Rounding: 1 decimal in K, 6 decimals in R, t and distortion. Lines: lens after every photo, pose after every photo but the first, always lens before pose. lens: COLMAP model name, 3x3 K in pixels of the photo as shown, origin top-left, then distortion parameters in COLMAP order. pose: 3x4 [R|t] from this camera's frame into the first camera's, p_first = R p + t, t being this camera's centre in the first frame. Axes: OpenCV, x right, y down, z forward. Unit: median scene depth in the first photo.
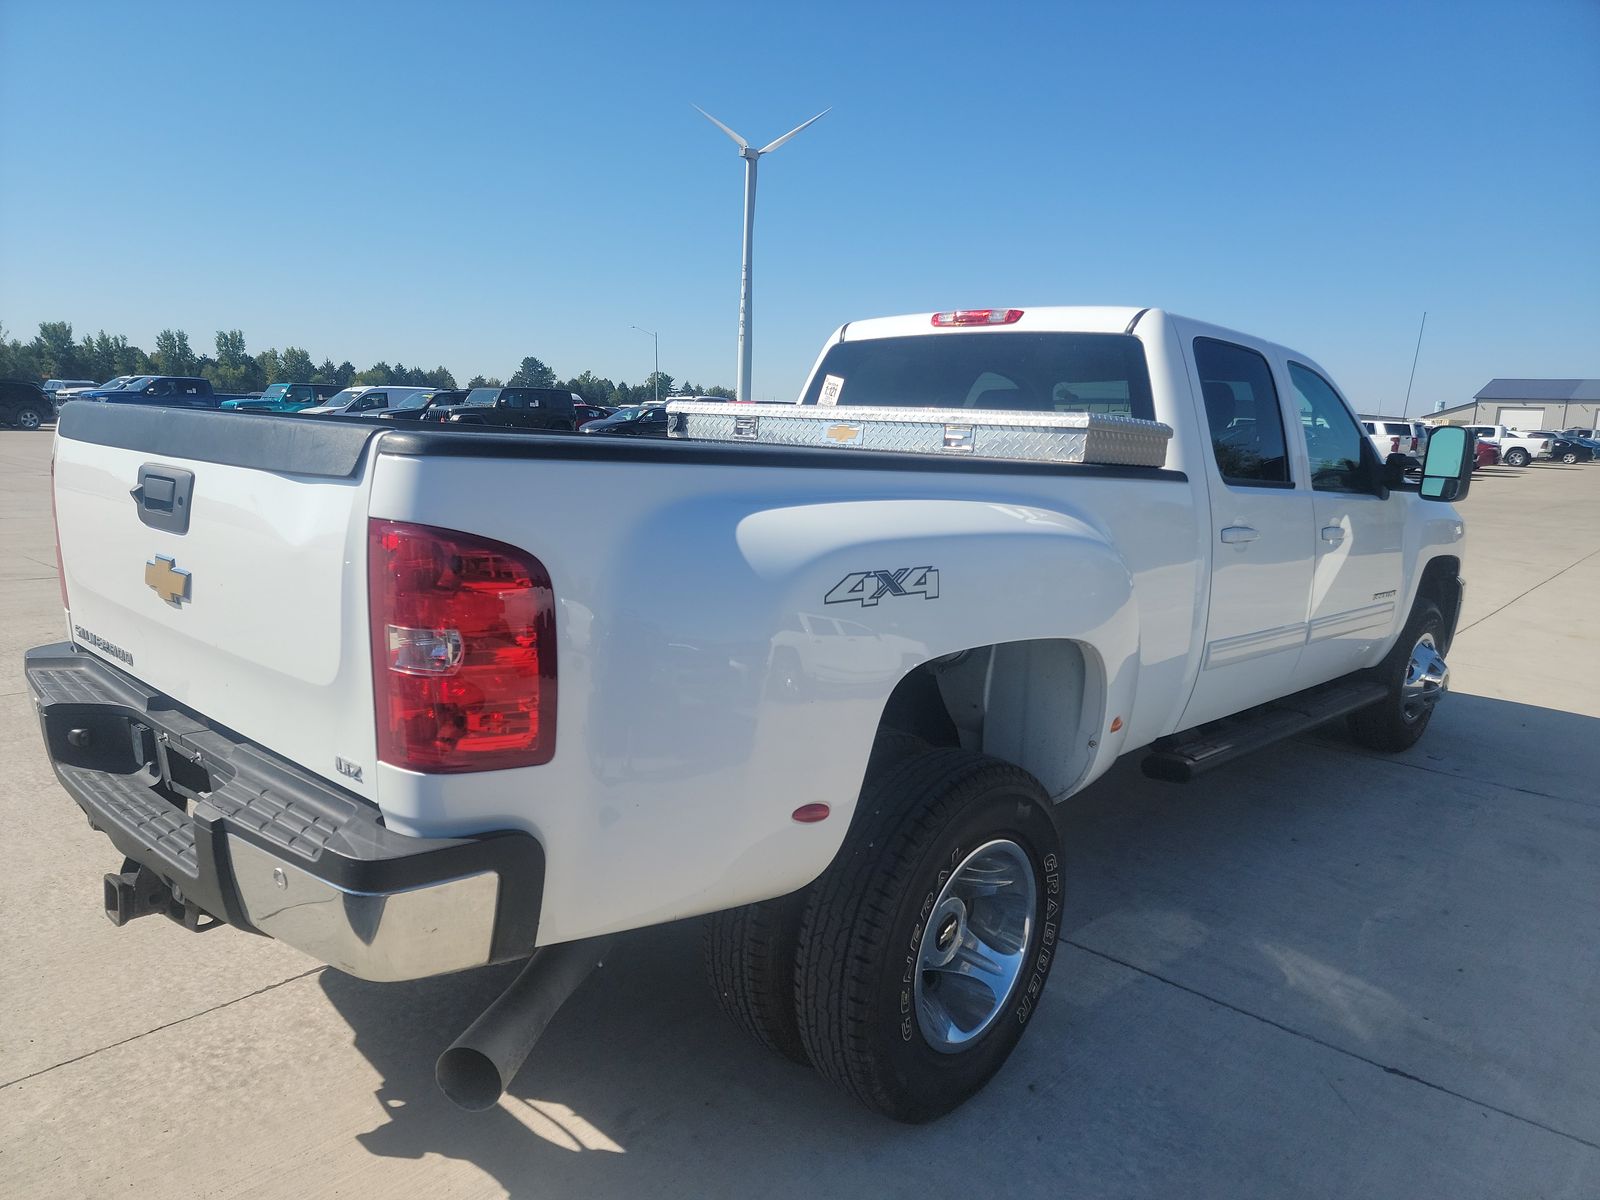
lens RADIAL K [[1105.6, 0, 800.0], [0, 1105.6, 600.0], [0, 0, 1]] dist [0.047137, -0.003123]
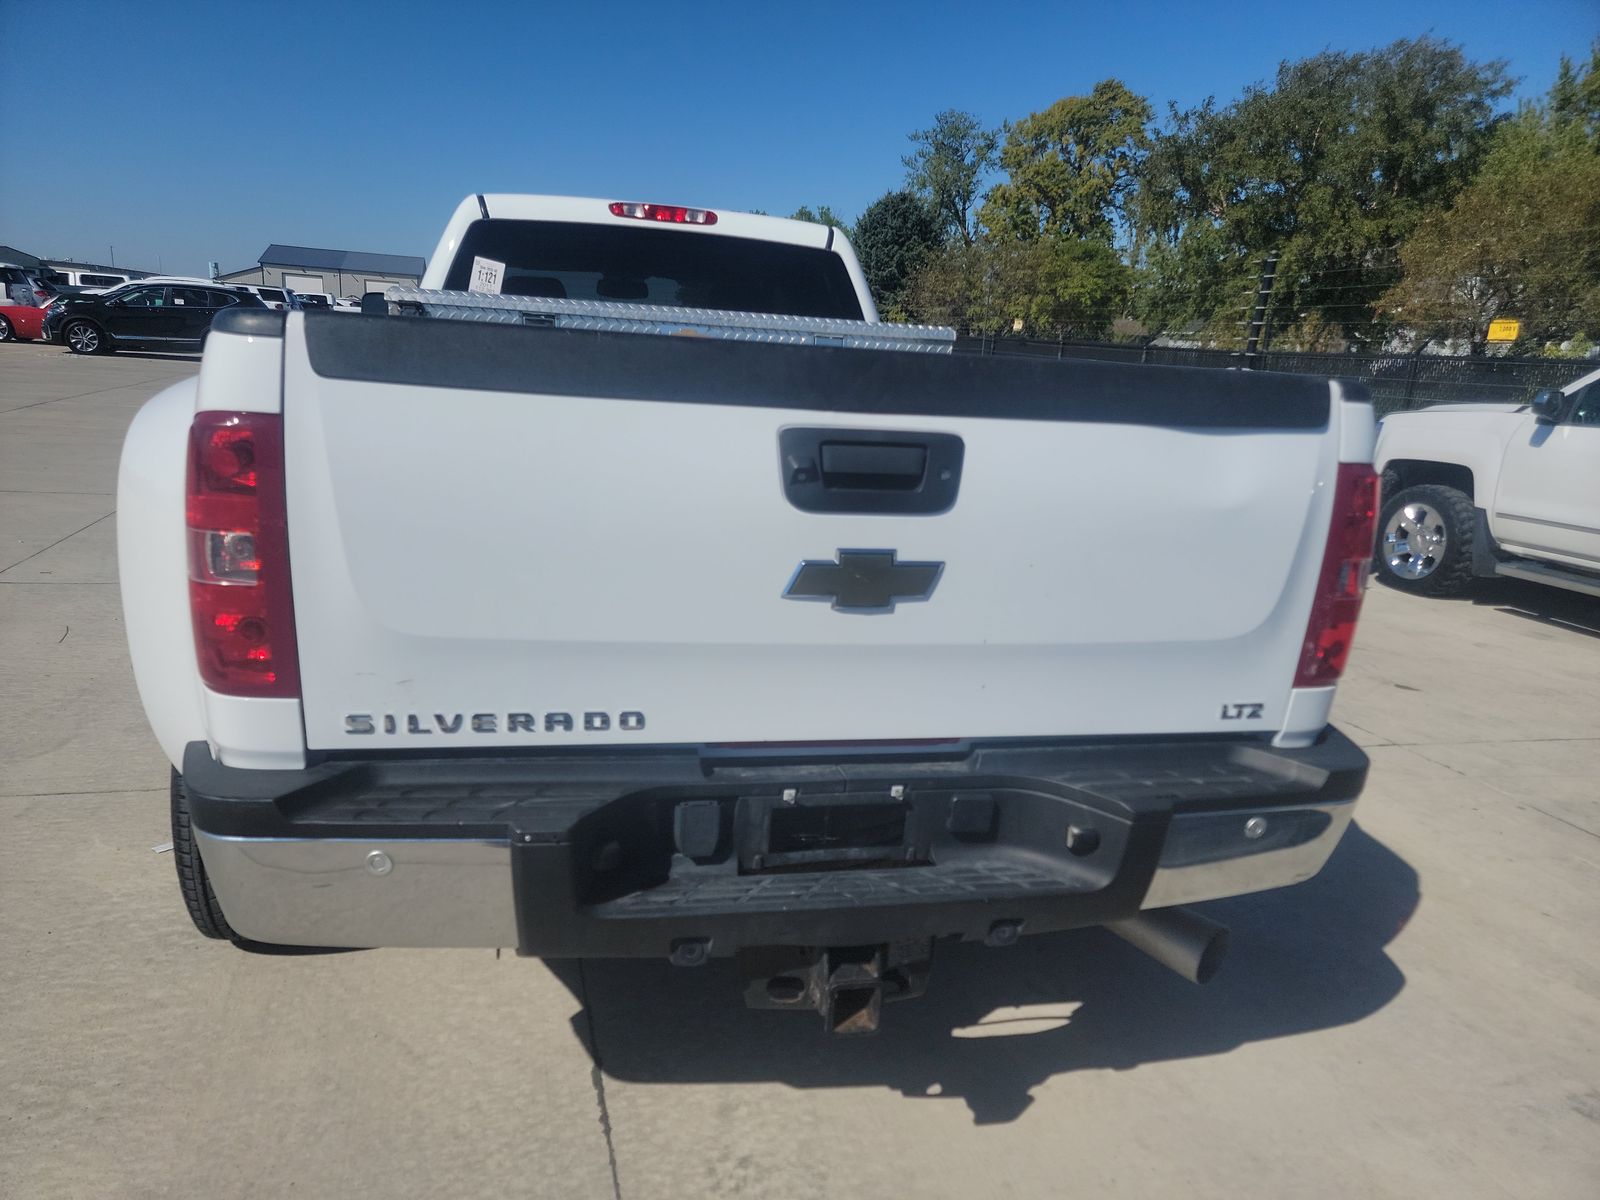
lens RADIAL K [[1094.7, 0, 793.8], [0, 1094.7, 618.3], [0, 0, 1]] dist [0.087792, -0.070910]
pose [[0.561137, -0.201932, 0.802713, -0.615743], [0.092147, 0.978997, 0.181863, -0.067540], [-0.822578, -0.028083, 0.567959, 0.324758]]
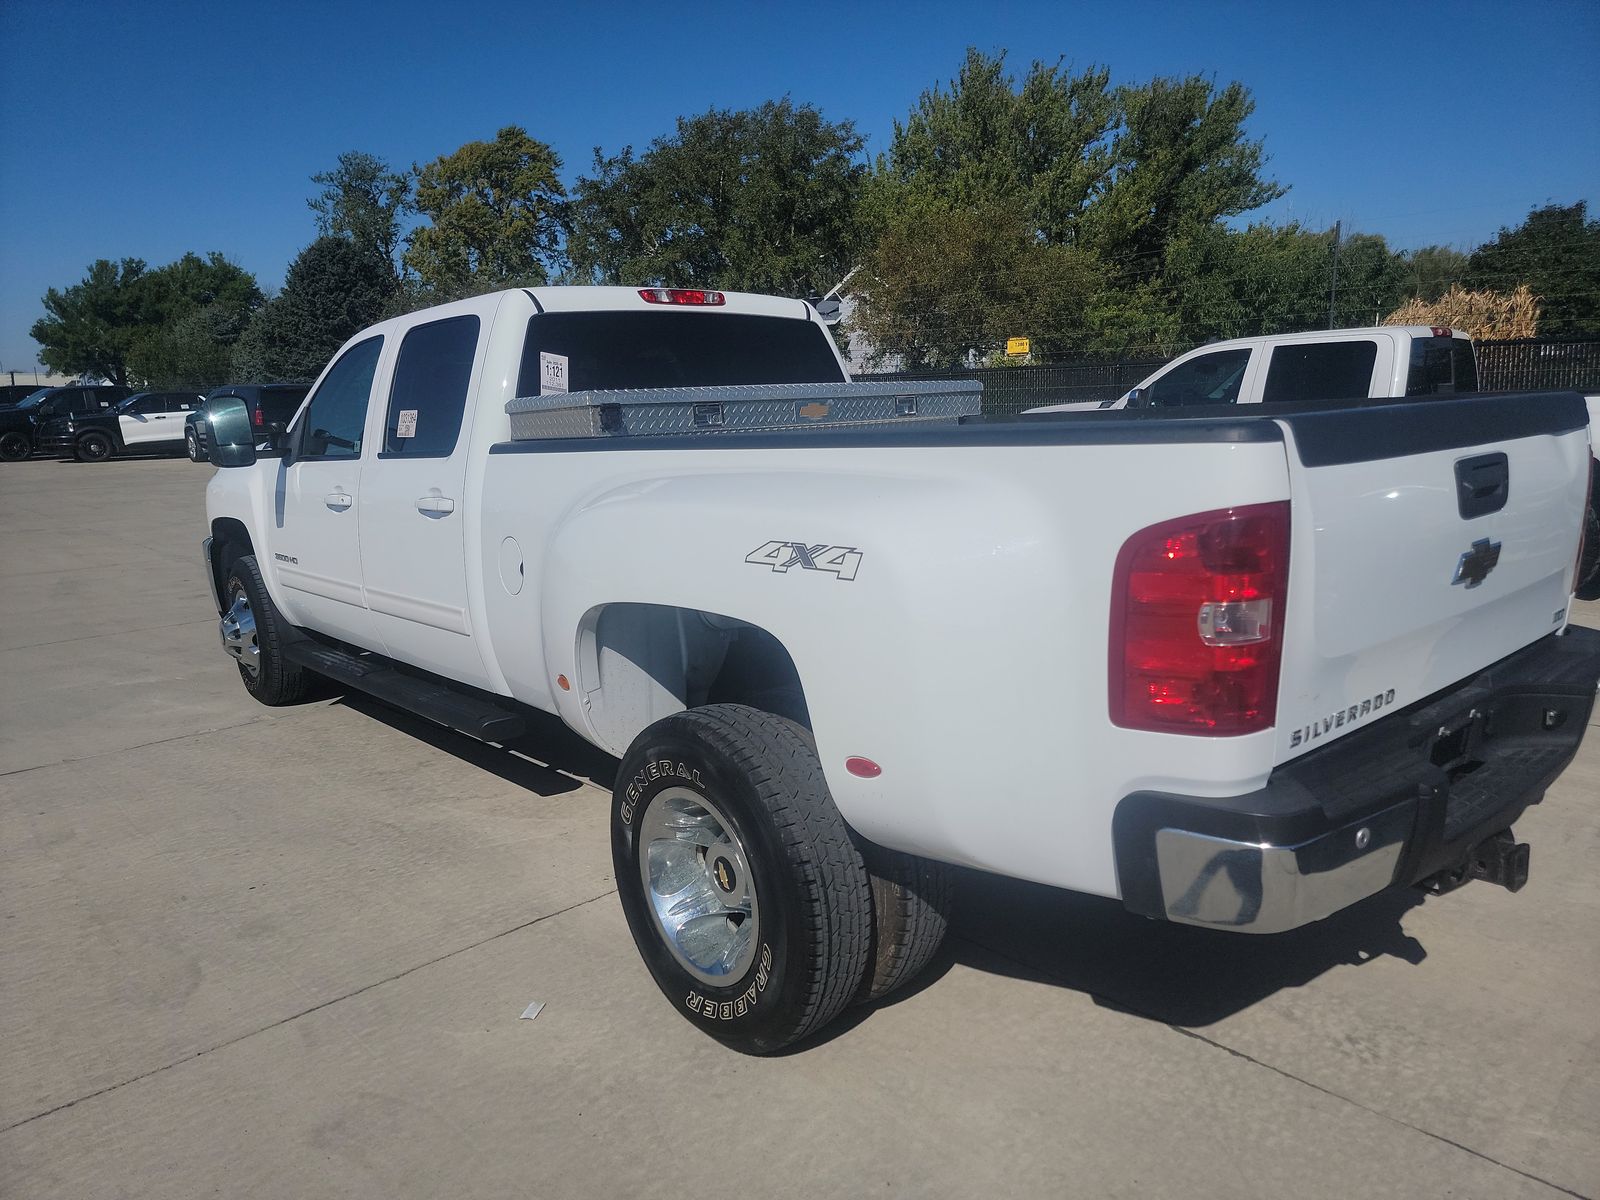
lens RADIAL K [[1105.6, 0, 800.0], [0, 1105.6, 600.0], [0, 0, 1]] dist [0.047137, -0.003123]
pose [[0.102514, -0.225352, 0.968869, -0.859692], [0.192626, 0.960061, 0.202922, -0.165849], [-0.975903, 0.165827, 0.141828, 0.766409]]
